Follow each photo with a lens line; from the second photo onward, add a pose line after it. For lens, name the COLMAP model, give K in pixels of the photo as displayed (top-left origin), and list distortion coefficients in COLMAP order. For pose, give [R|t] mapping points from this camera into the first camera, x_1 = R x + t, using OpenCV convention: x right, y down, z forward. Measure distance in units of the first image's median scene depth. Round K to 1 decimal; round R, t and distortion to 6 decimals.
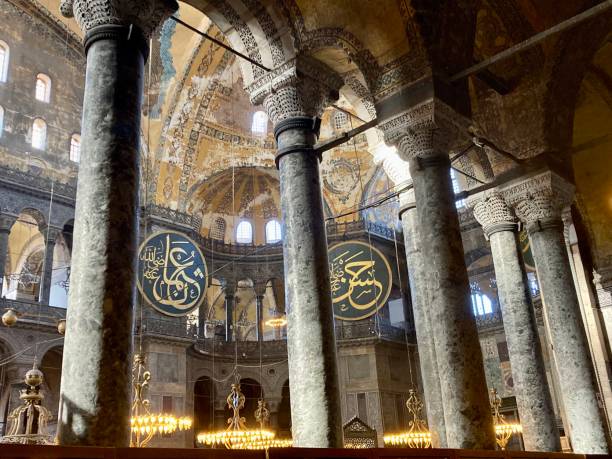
lens RADIAL K [[675.0, 0, 300.8], [0, 675.0, 219.0], [0, 0, 1]] dist [0.008164, 0.000000]
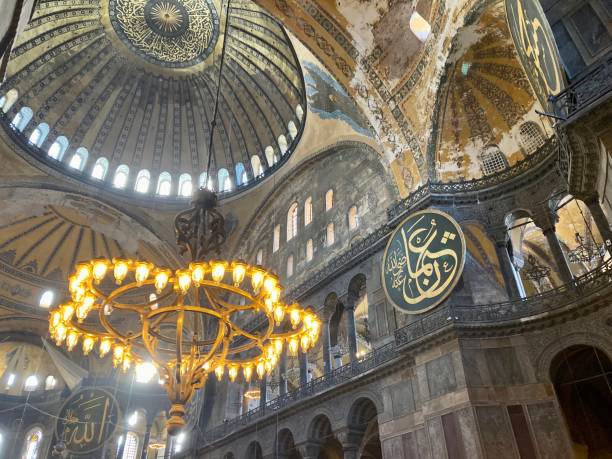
lens RADIAL K [[500.1, 0, 306.8], [0, 500.1, 224.7], [0, 0, 1]] dist [0.028859, -0.037420]
pose [[-0.198539, -0.521537, -0.829808, 0.345422], [0.393795, 0.732866, -0.554827, 0.312257], [0.897501, -0.436929, 0.059876, 0.812183]]
